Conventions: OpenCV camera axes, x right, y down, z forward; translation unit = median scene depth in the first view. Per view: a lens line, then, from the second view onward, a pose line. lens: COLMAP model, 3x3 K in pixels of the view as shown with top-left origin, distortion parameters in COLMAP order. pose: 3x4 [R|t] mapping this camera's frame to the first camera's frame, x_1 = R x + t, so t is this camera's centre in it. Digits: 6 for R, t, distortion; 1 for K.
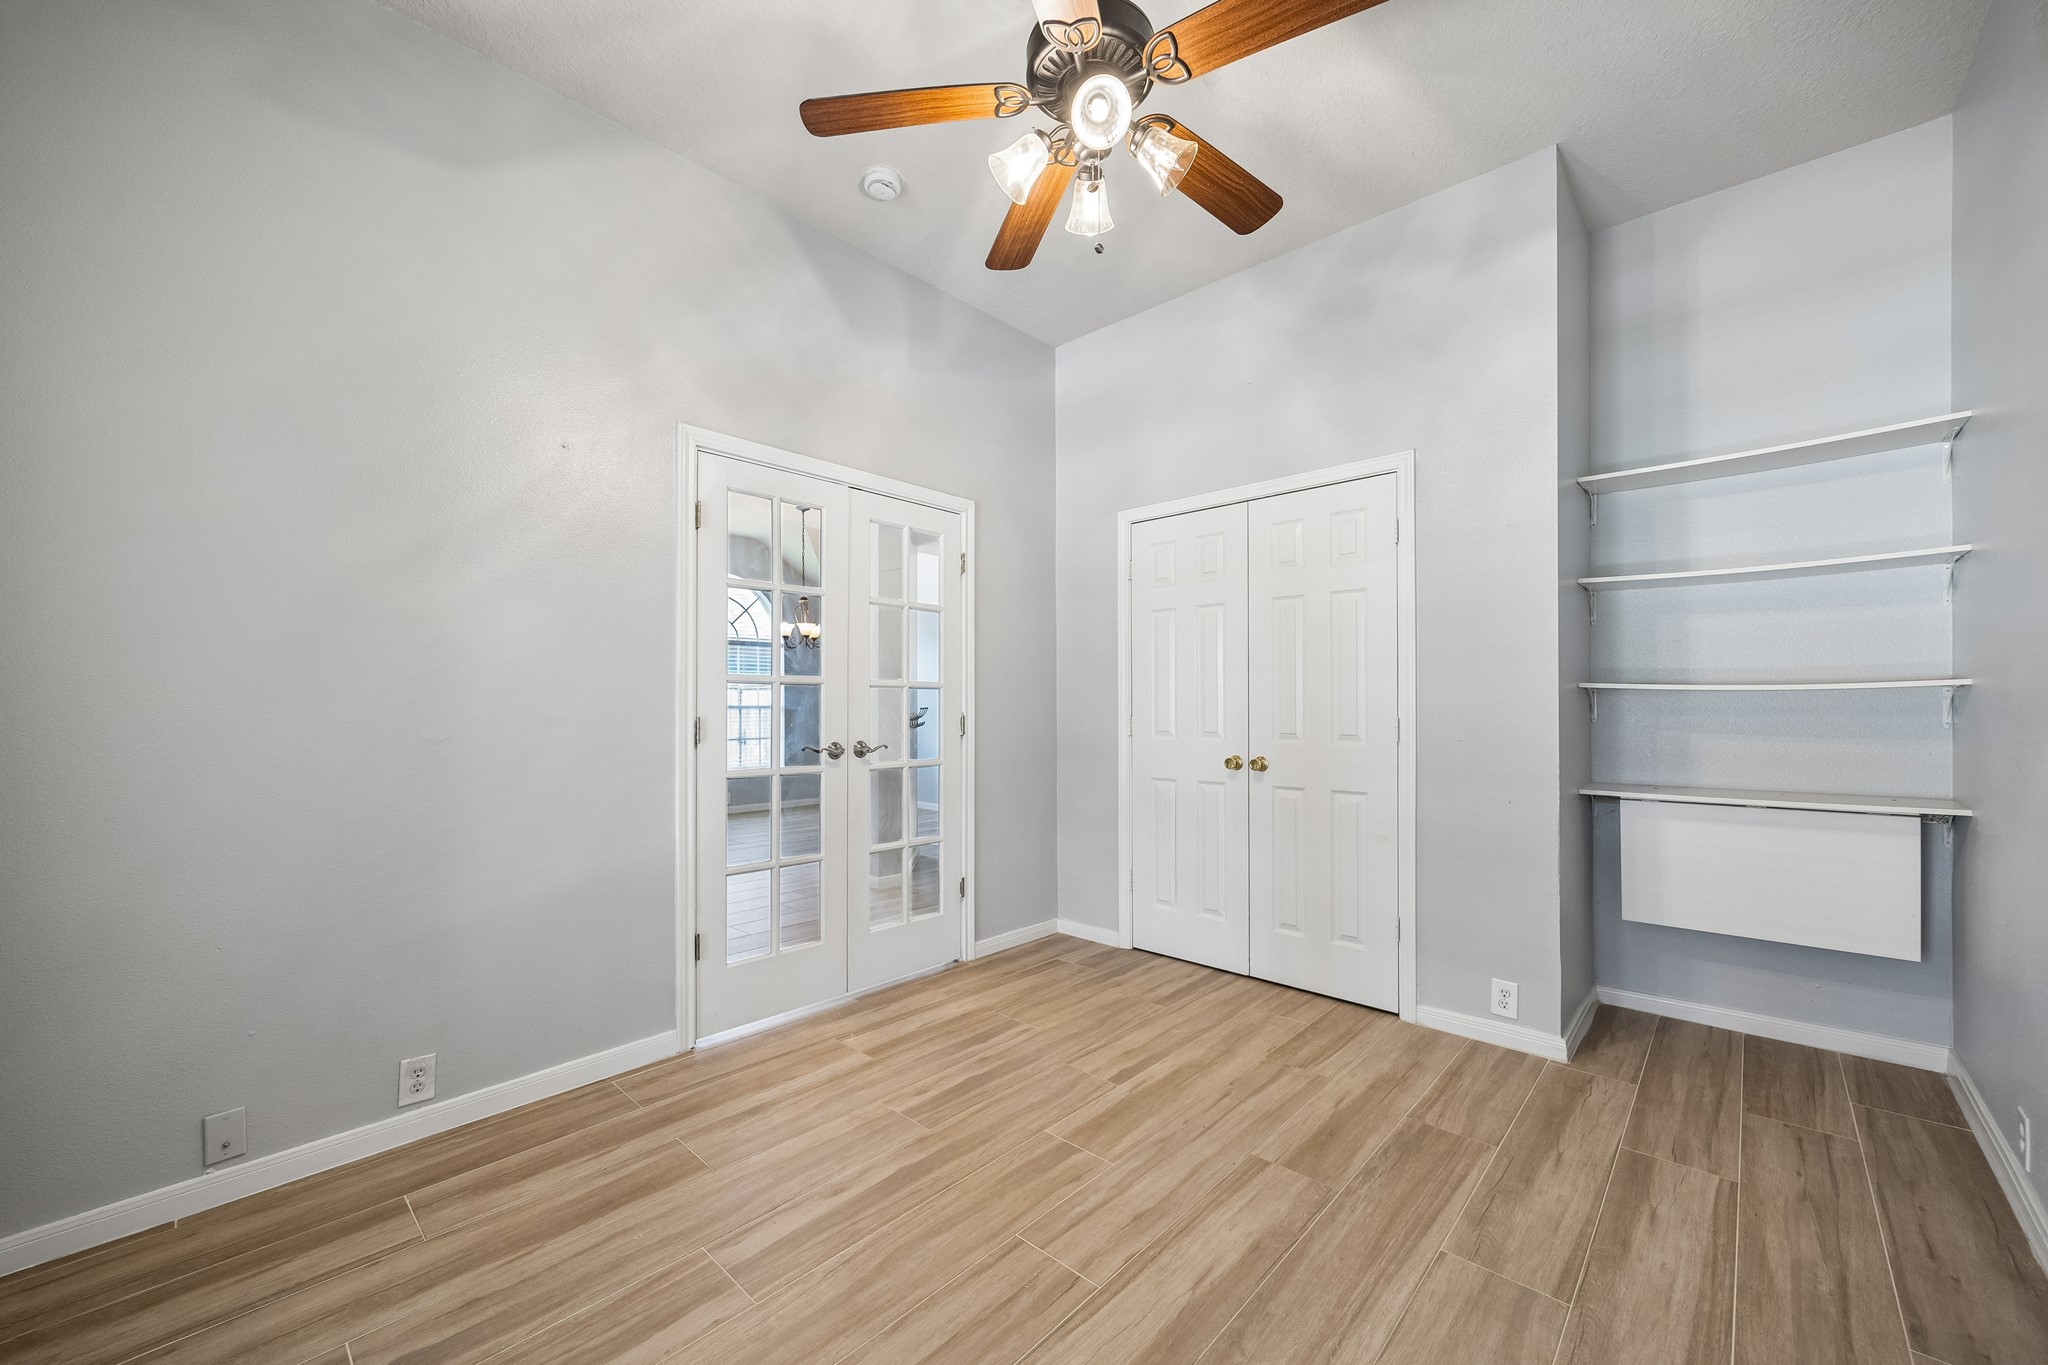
lens RADIAL K [[799.1, 0, 1025.4], [0, 799.1, 698.8], [0, 0, 1]] dist [-0.001869, 0.000244]
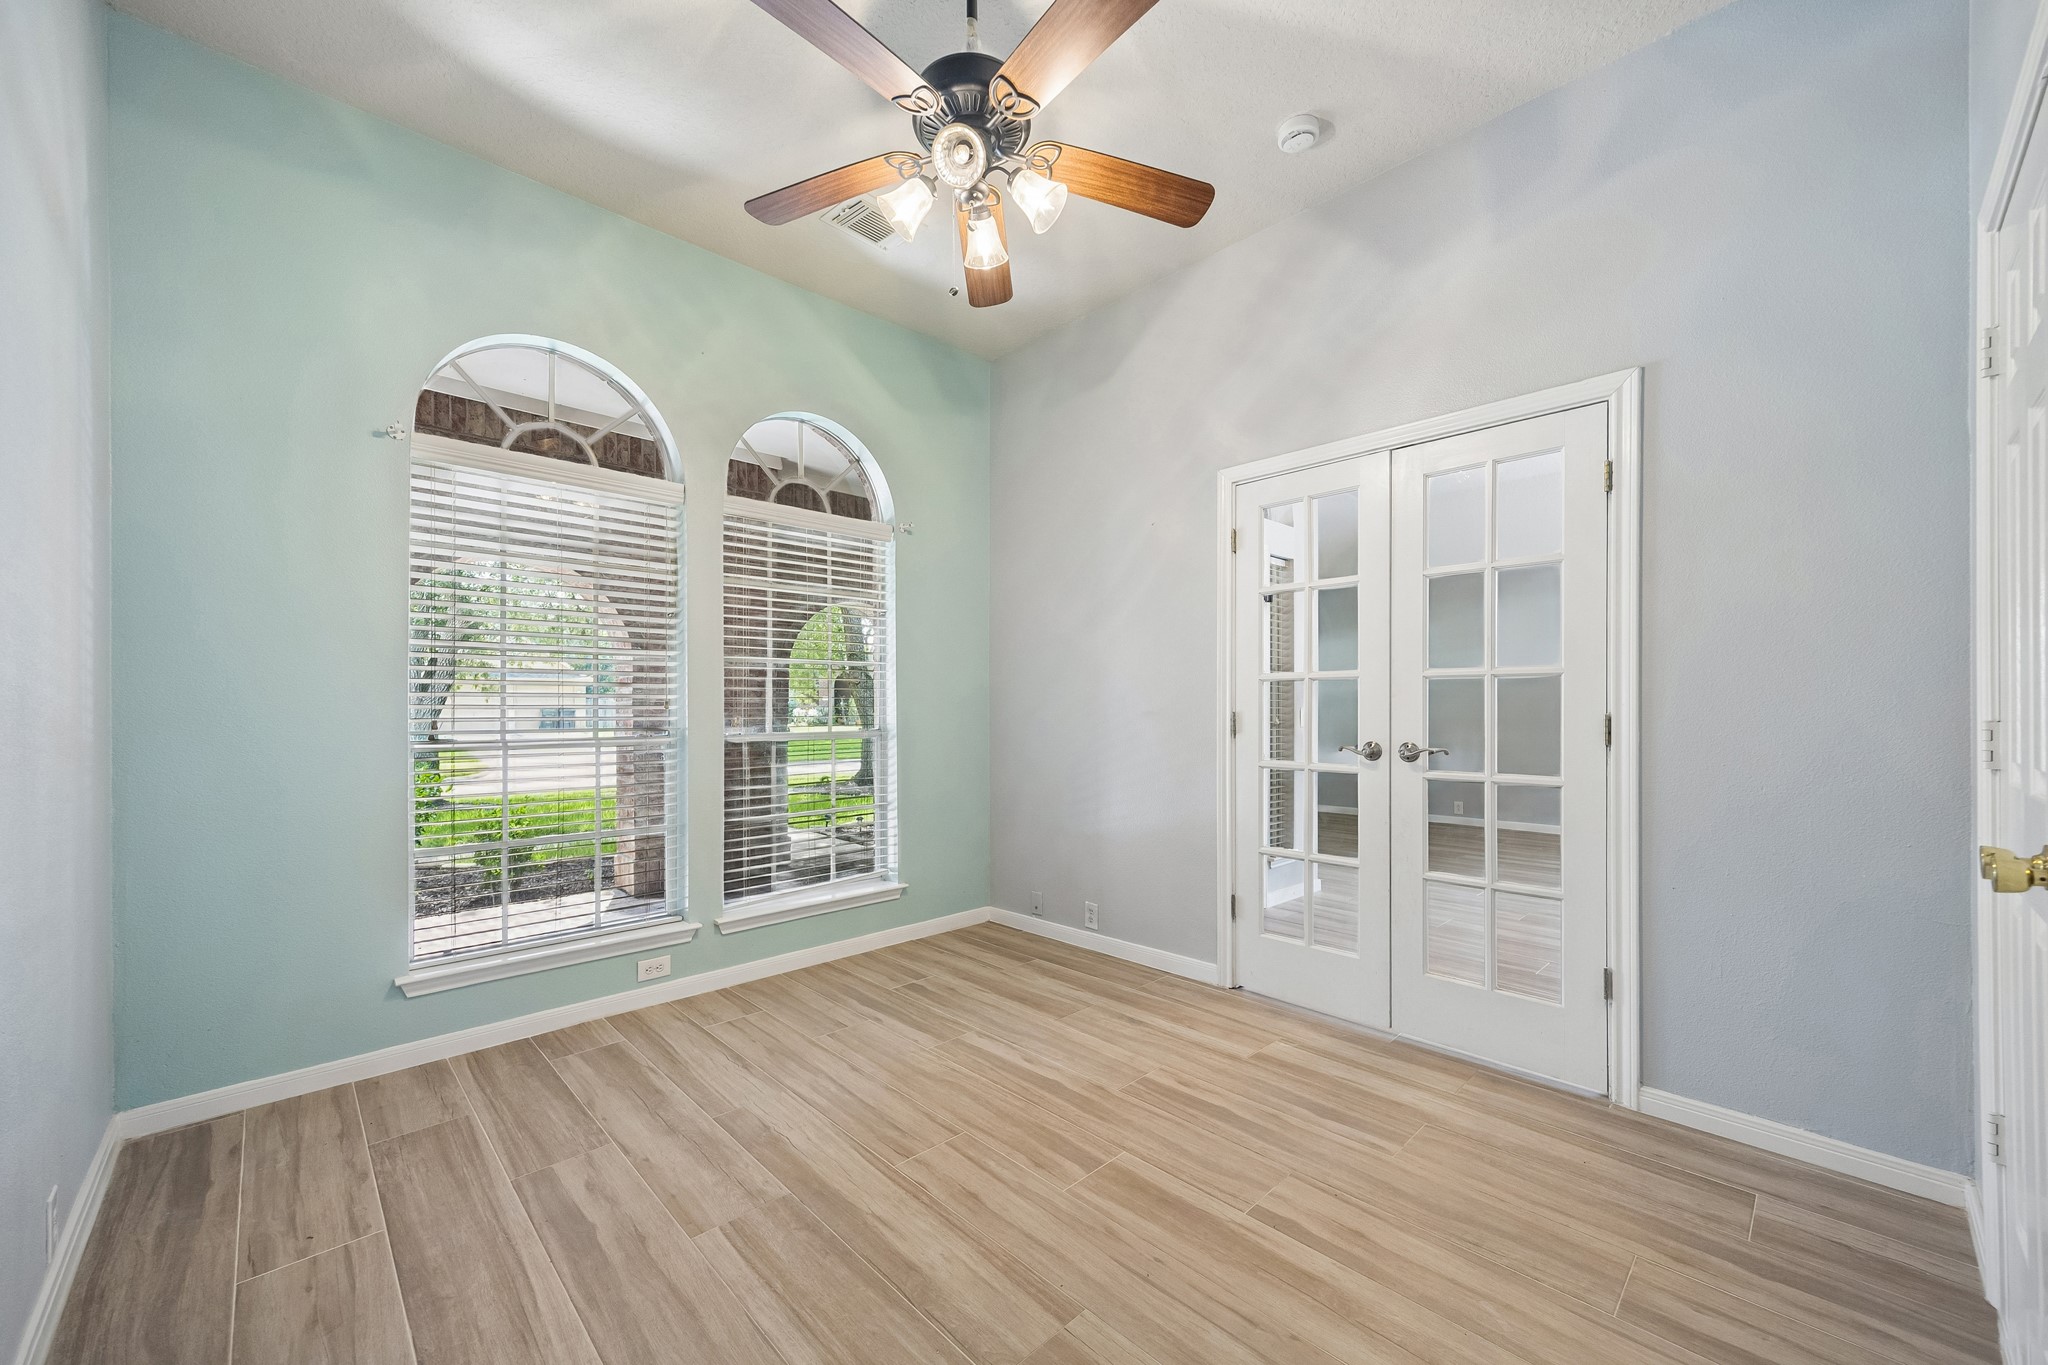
lens RADIAL K [[799.1, 0, 1026.4], [0, 799.1, 697.4], [0, 0, 1]] dist [-0.001869, 0.000244]
pose [[-0.074680, -0.012037, -0.997135, 0.875351], [0.009495, 0.999873, -0.012781, 0.015507], [0.997162, -0.010422, -0.074556, 0.861146]]
